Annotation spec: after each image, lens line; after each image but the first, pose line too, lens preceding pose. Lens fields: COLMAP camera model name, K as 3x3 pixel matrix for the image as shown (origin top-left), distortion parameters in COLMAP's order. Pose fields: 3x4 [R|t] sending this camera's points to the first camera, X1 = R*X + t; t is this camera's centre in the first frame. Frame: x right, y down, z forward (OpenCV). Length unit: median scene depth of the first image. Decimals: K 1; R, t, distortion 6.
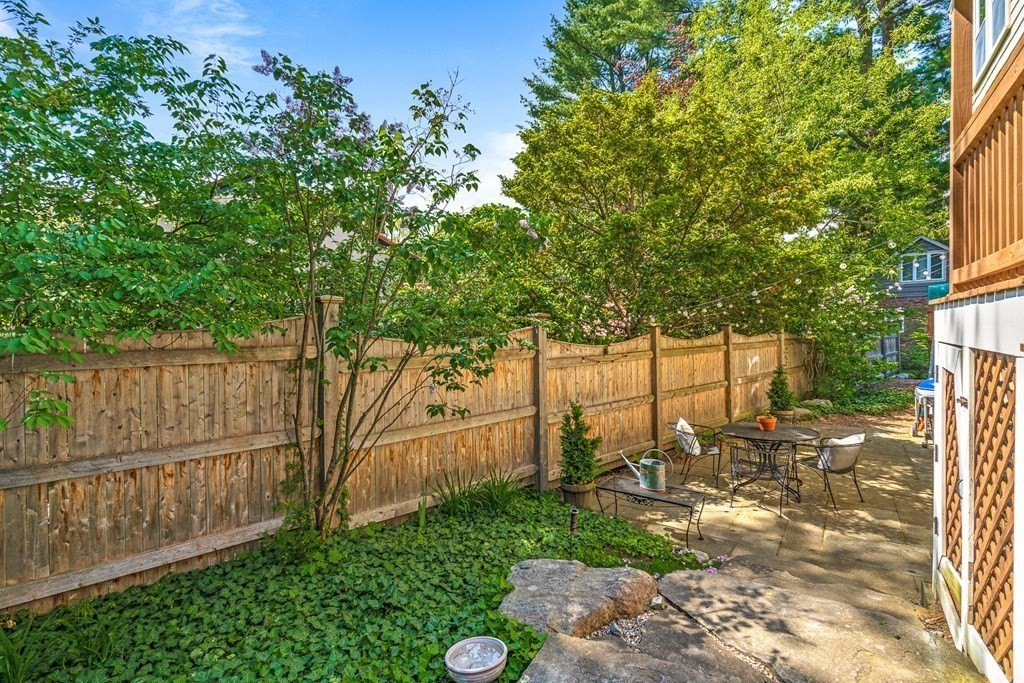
lens RADIAL K [[456.2, 0, 512.0], [0, 456.2, 341.5], [0, 0, 1]] dist [0.001057, -0.000127]
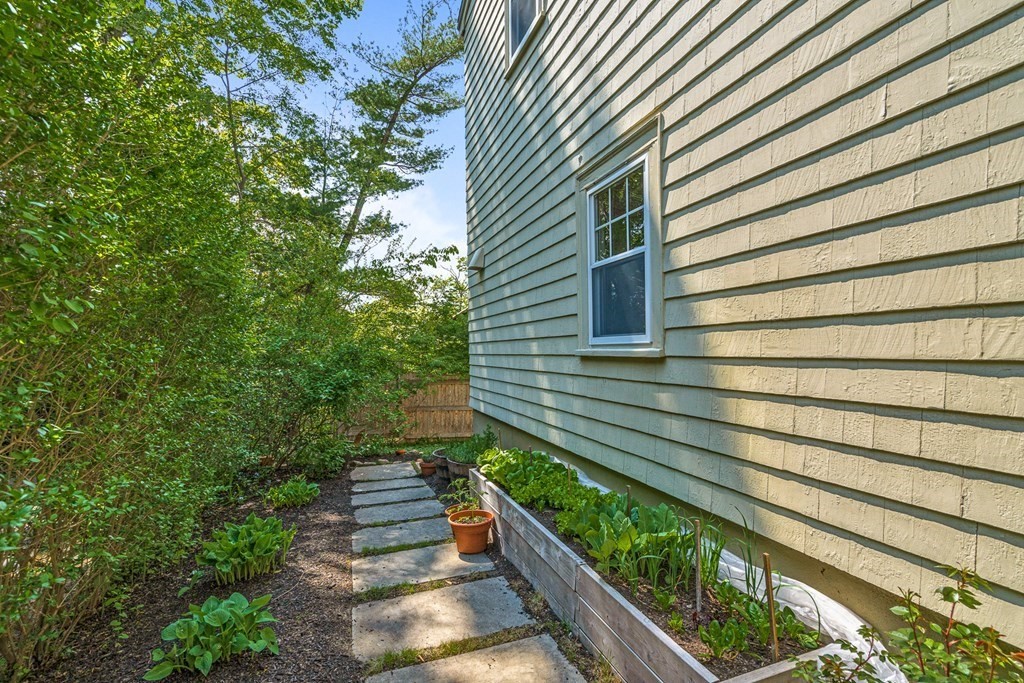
lens RADIAL K [[460.7, 0, 512.0], [0, 460.7, 341.5], [0, 0, 1]] dist [0.001985, 0.000393]
pose [[0.826788, 0.003037, -0.562505, 1.395152], [-0.006212, 0.999974, -0.003732, -0.219956], [0.562479, 0.006580, 0.826785, -1.485067]]
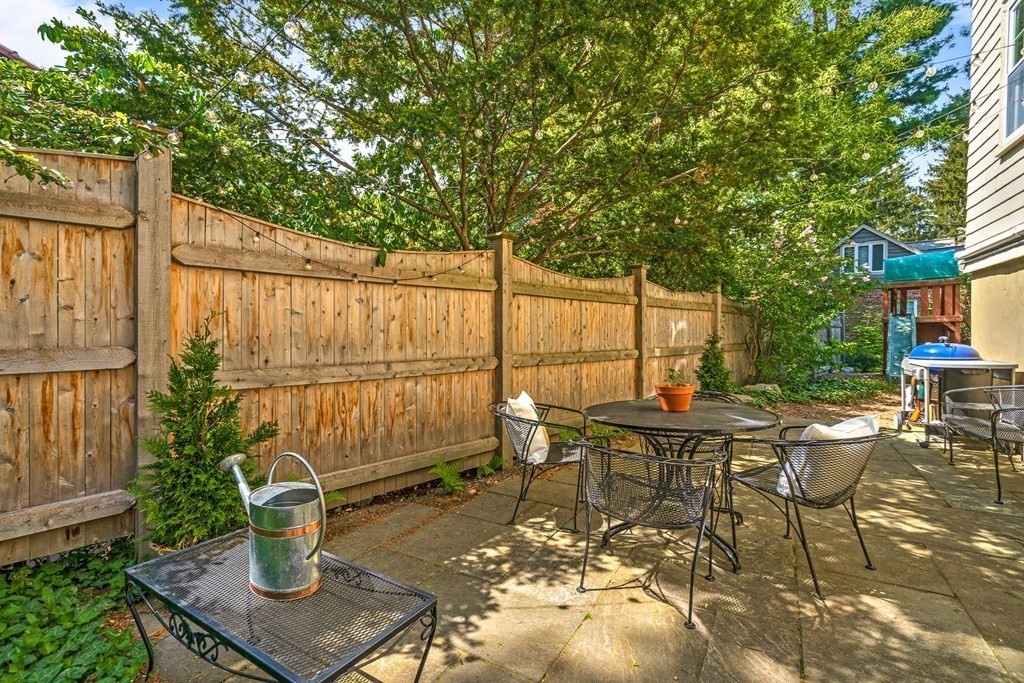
lens RADIAL K [[456.2, 0, 512.0], [0, 456.2, 341.5], [0, 0, 1]] dist [0.001057, -0.000127]
pose [[0.995012, 0.017377, 0.098228, 0.497372], [-0.016480, 0.999815, -0.009940, 0.188240], [-0.098382, 0.008271, 0.995114, 0.787081]]
